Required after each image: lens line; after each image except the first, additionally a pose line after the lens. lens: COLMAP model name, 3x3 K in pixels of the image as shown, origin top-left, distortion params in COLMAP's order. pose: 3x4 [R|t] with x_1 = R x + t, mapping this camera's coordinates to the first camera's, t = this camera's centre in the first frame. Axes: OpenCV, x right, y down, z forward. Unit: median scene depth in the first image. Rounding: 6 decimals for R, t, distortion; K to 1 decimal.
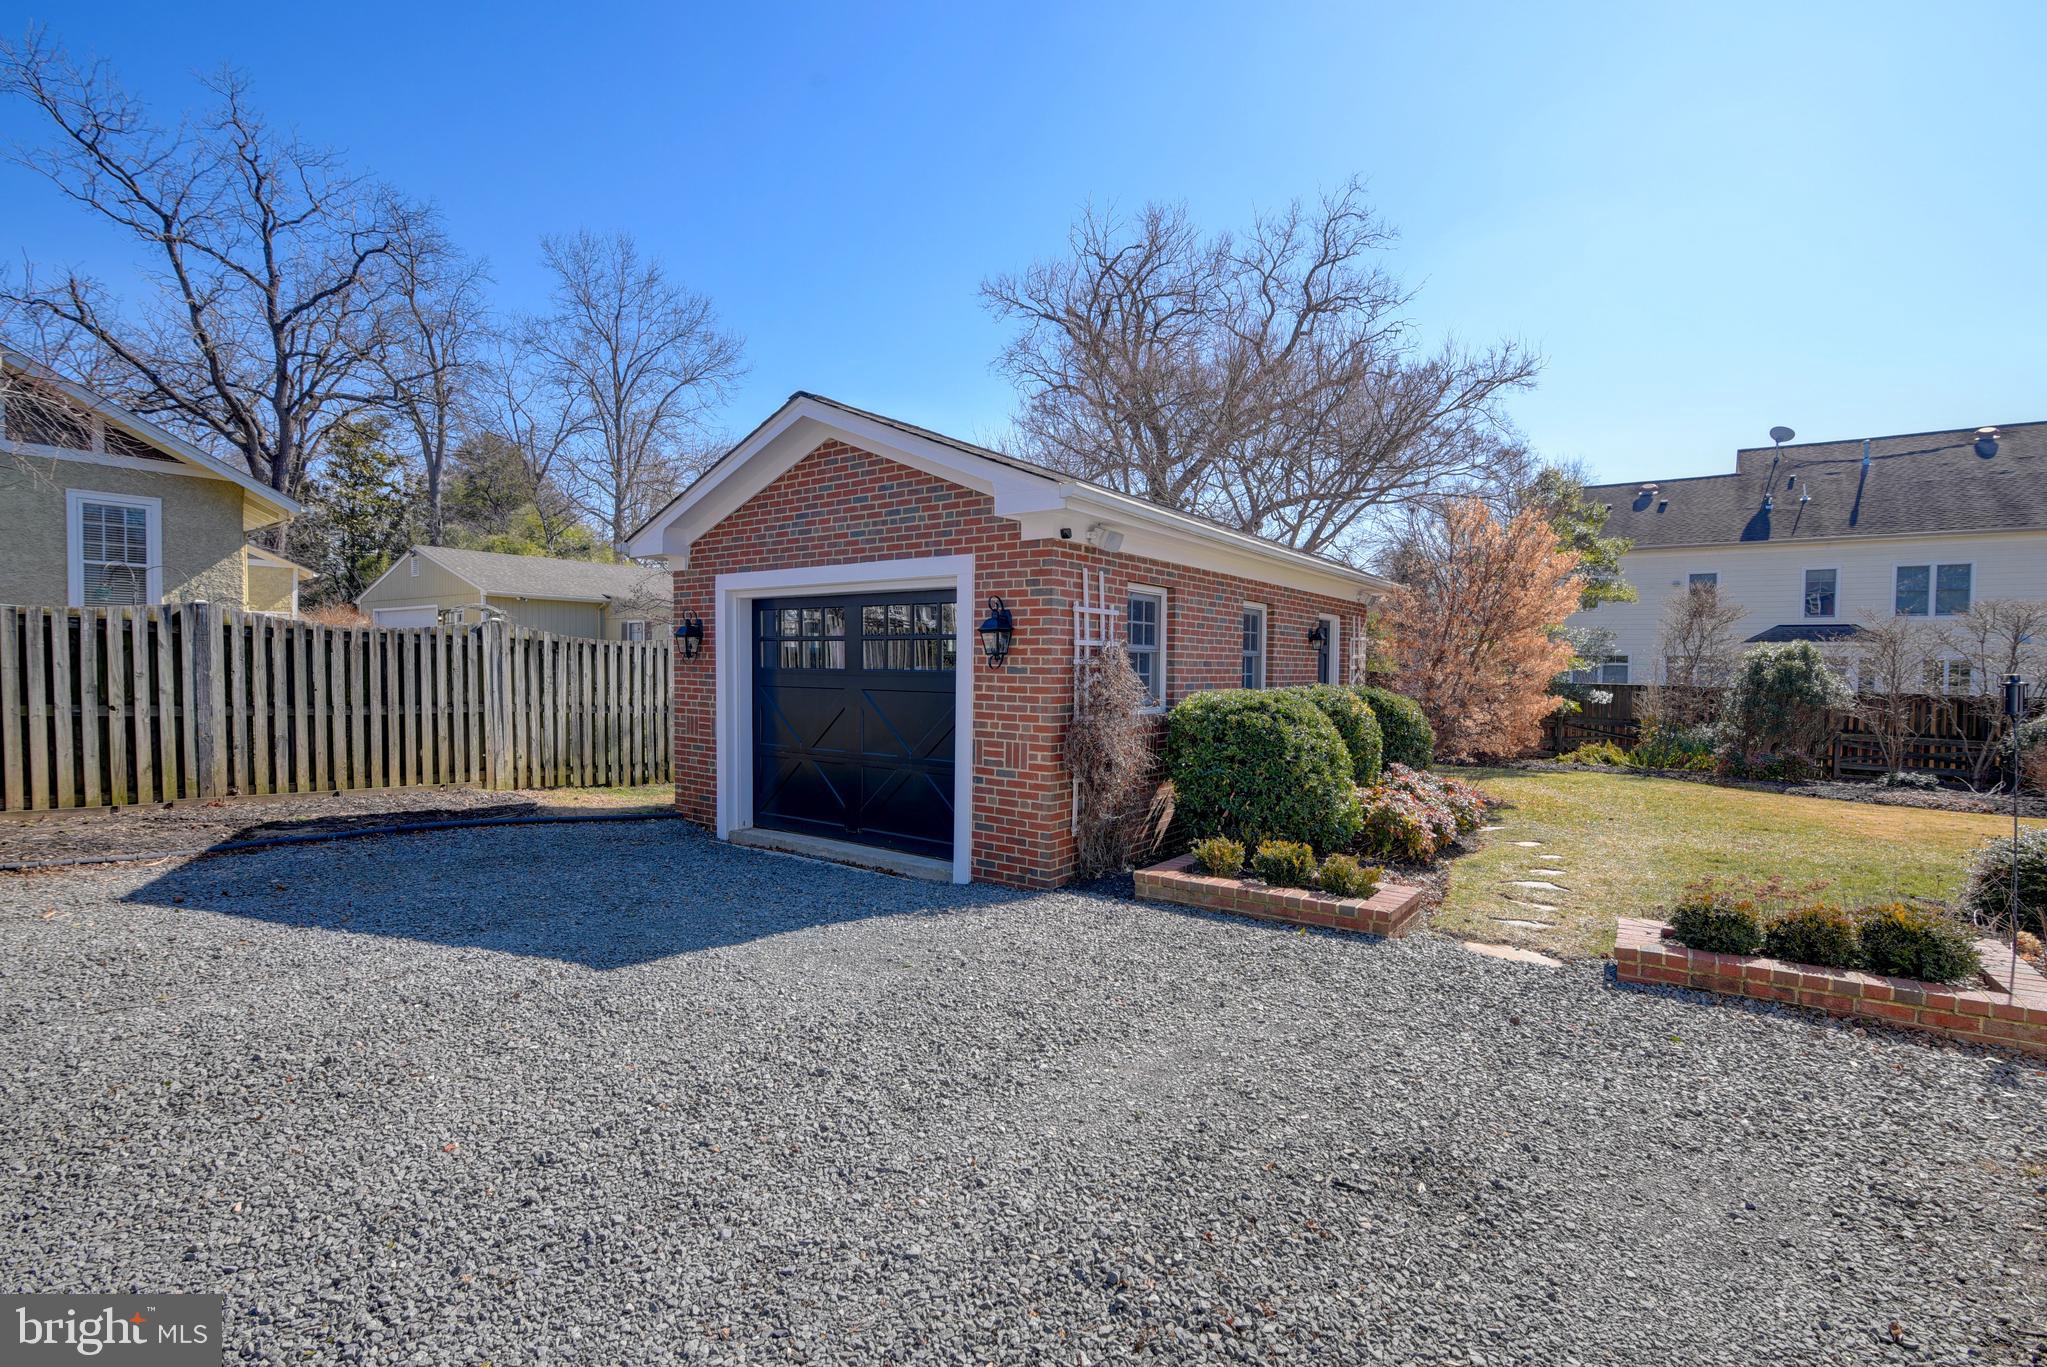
lens RADIAL K [[940.4, 0, 1023.5], [0, 940.4, 683.5], [0, 0, 1]] dist [-0.016318, 0.000902]
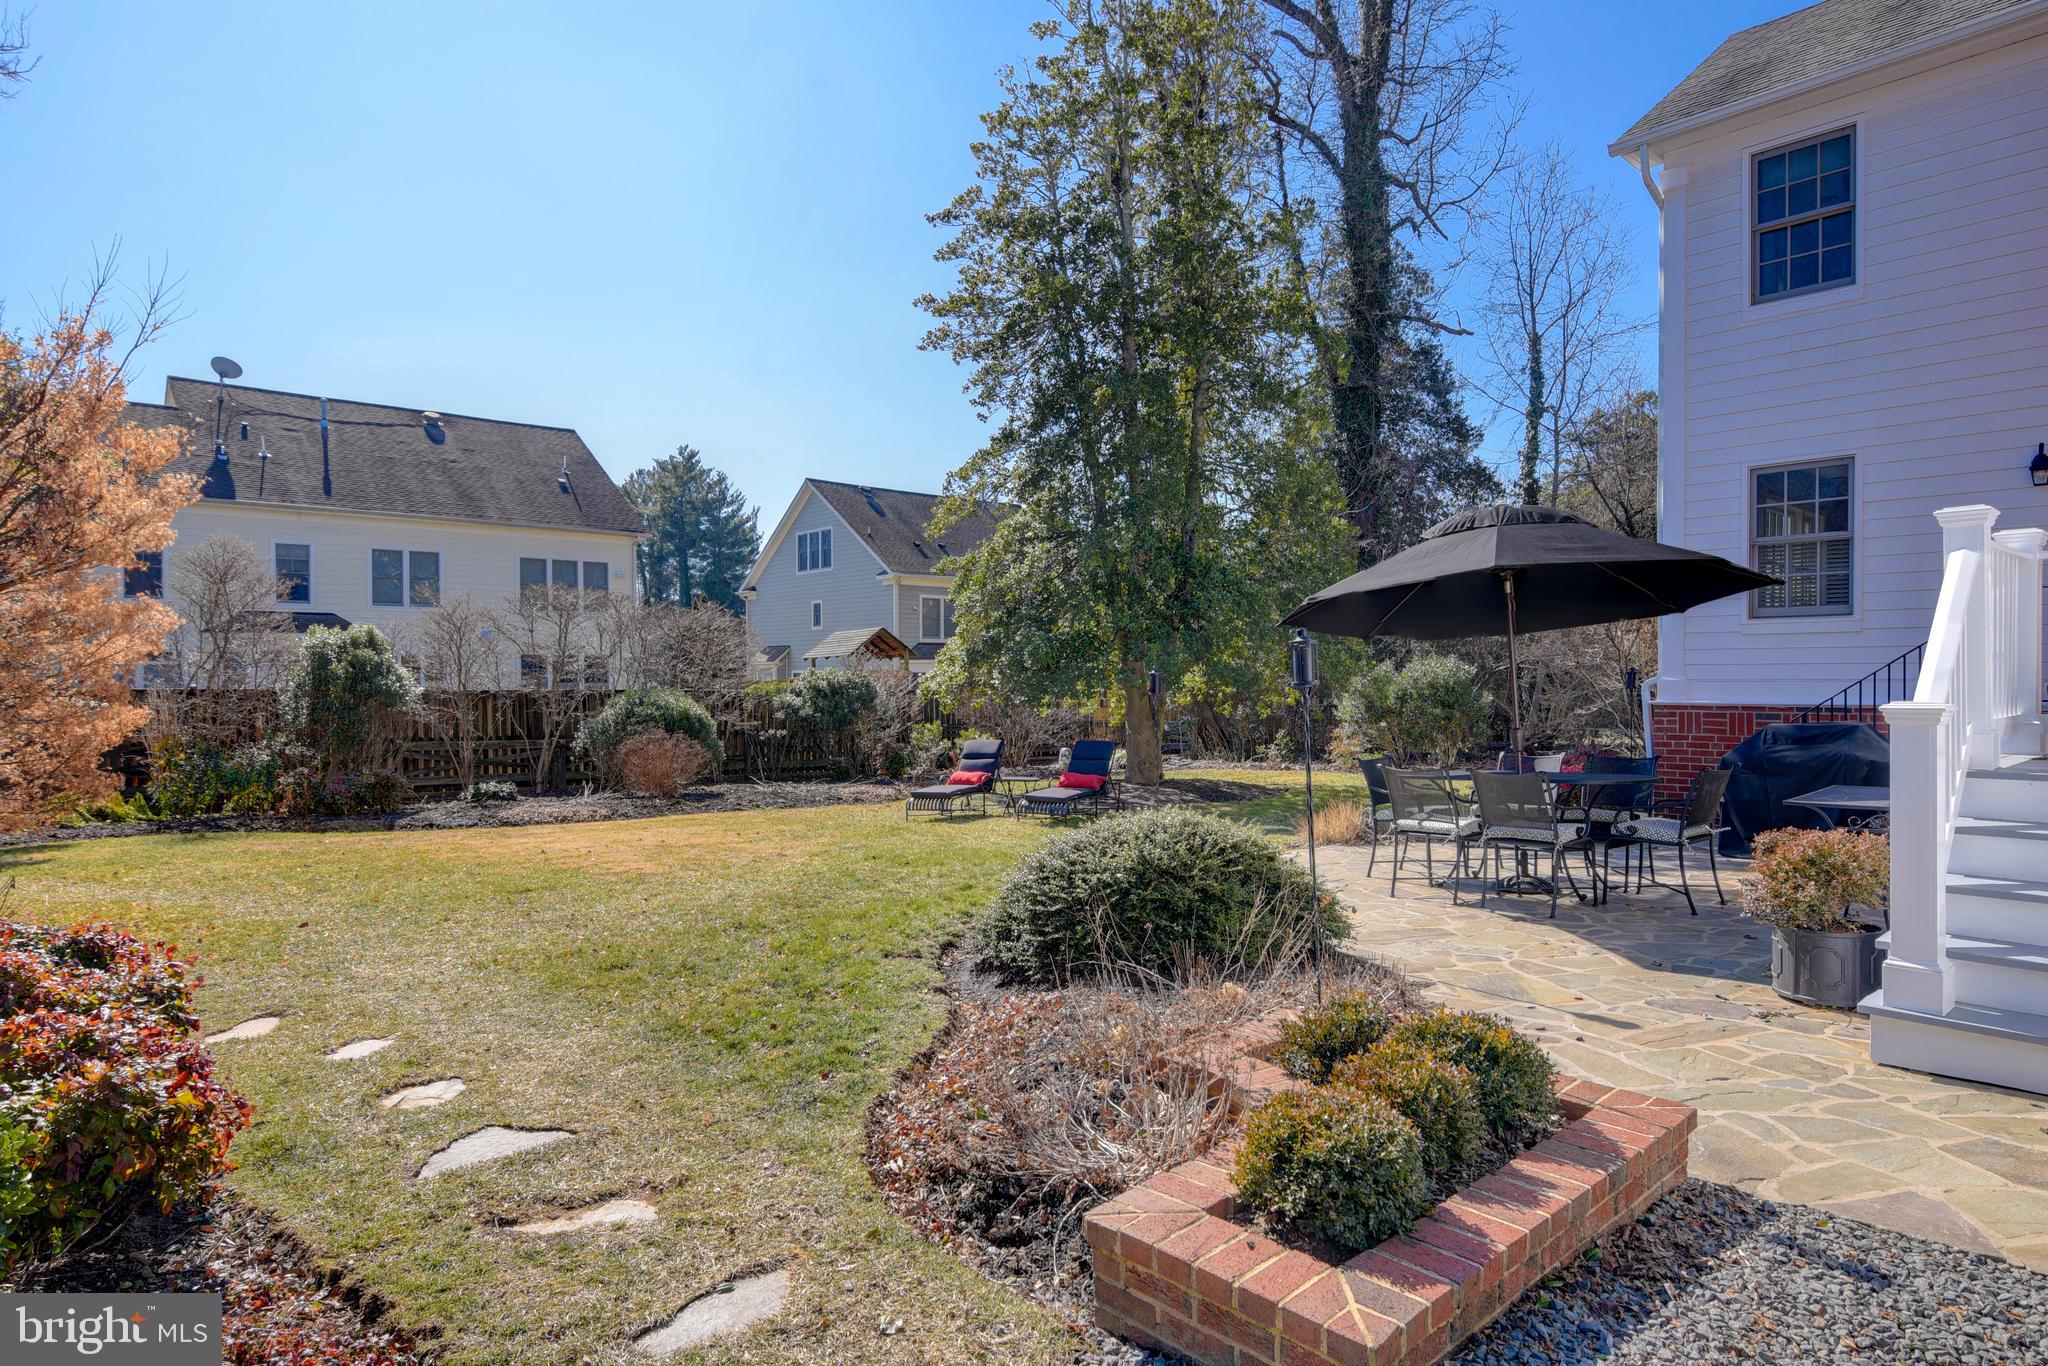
lens RADIAL K [[1147.5, 0, 1024.0], [0, 1147.5, 683.0], [0, 0, 1]] dist [-0.004034, -0.002786]
pose [[0.225428, -0.020930, 0.974035, 0.051713], [0.030042, 0.999443, 0.014523, 0.004967], [-0.973797, 0.025988, 0.225931, 0.289131]]
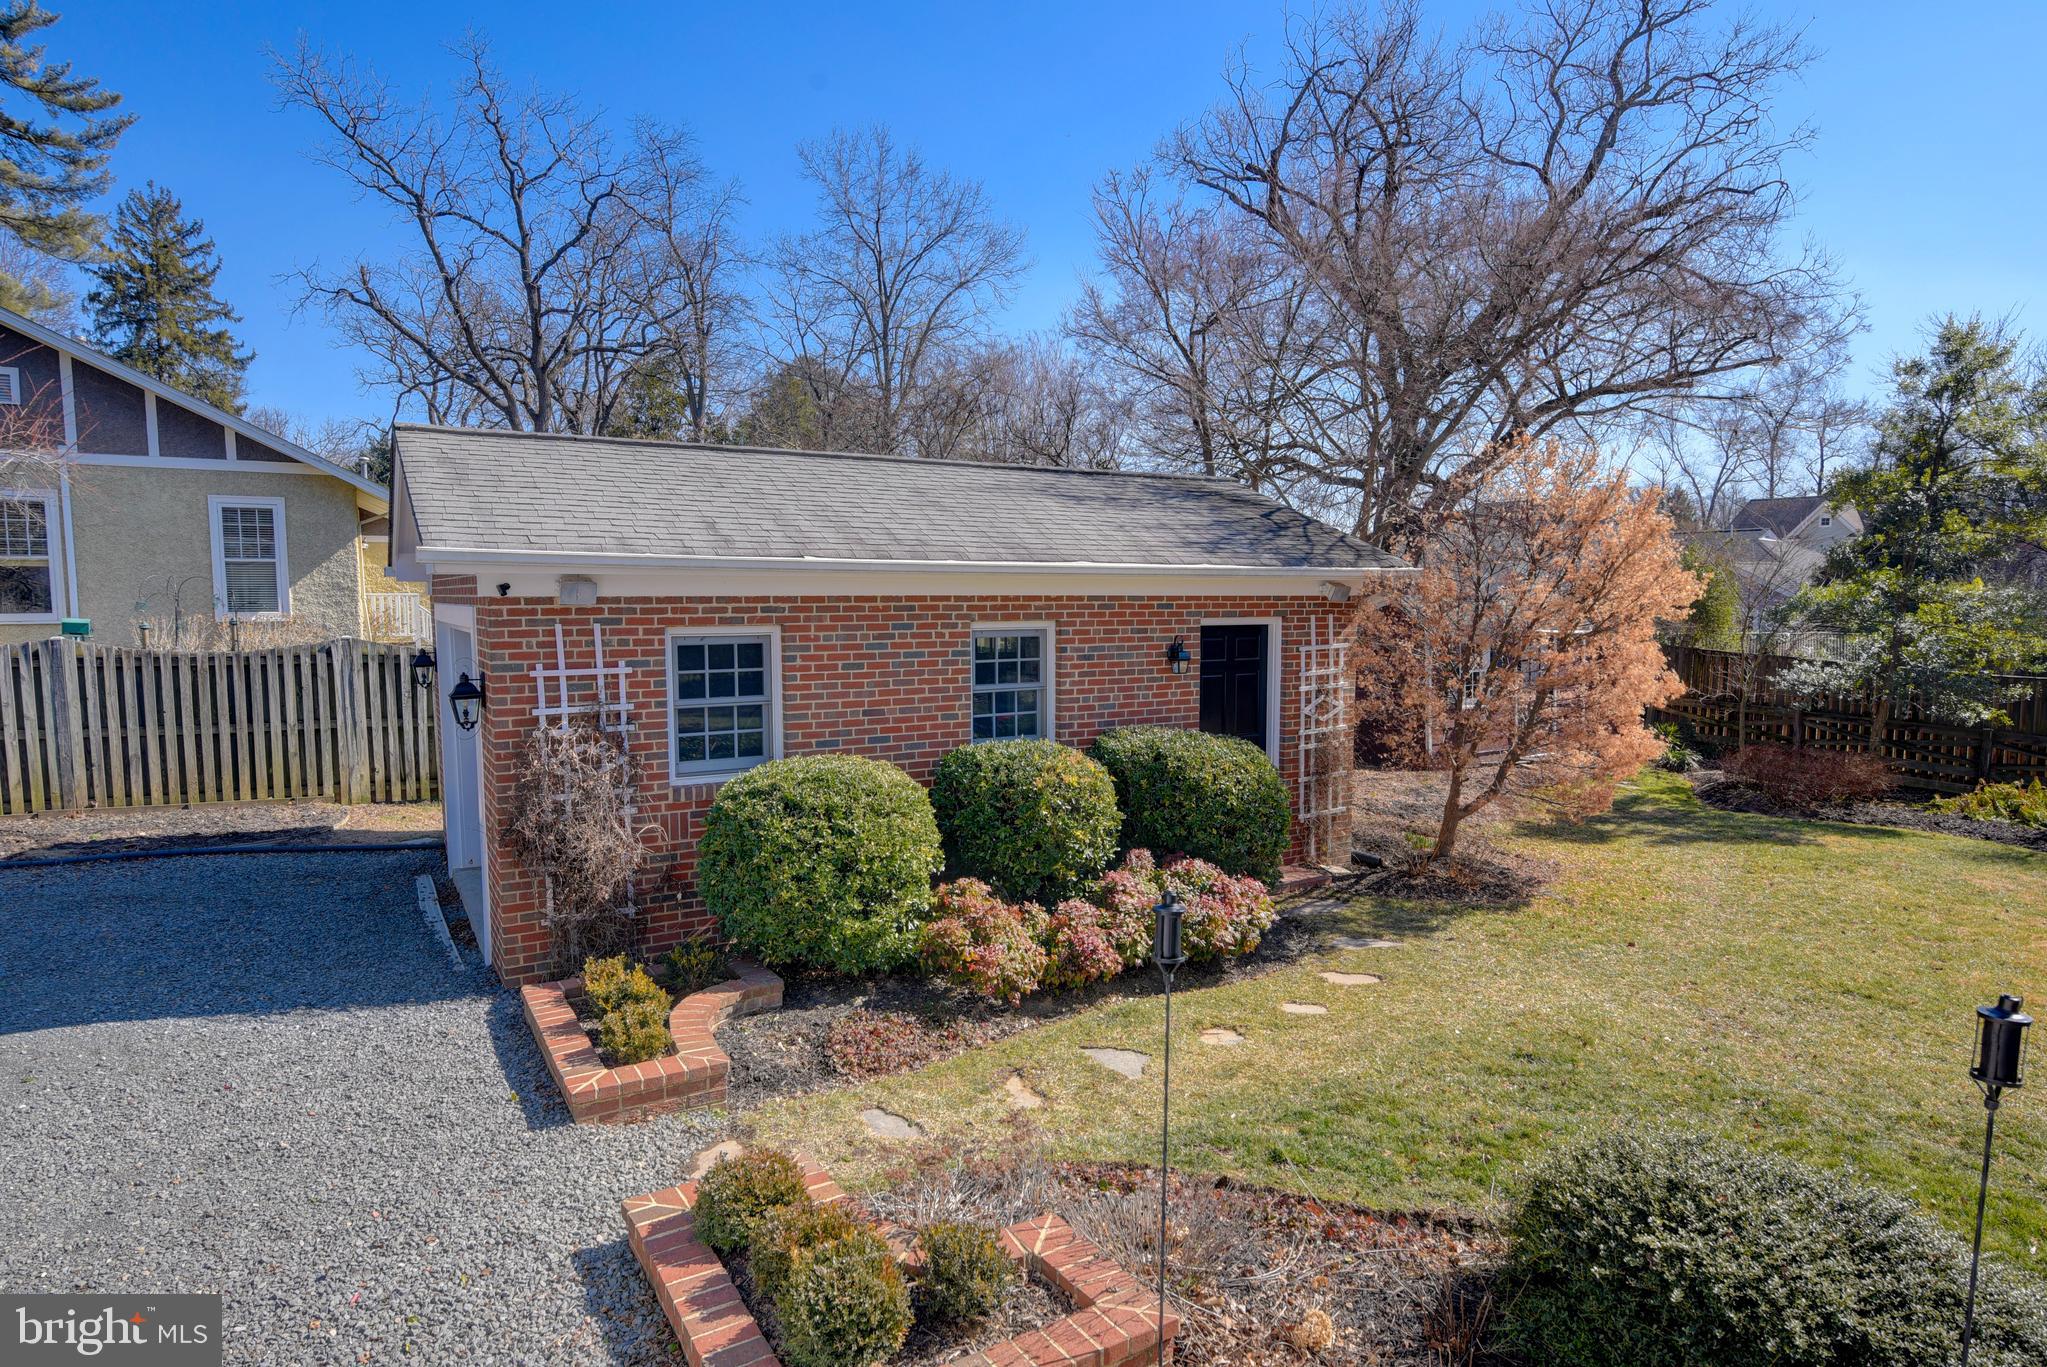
lens RADIAL K [[1147.0, 0, 1023.5], [0, 1147.0, 683.5], [0, 0, 1]] dist [-0.004034, -0.002786]
pose [[0.922095, 0.019856, -0.386454, 0.360400], [0.003527, 0.998210, 0.059703, -0.054067], [0.386948, -0.056415, 0.920374, 0.082984]]
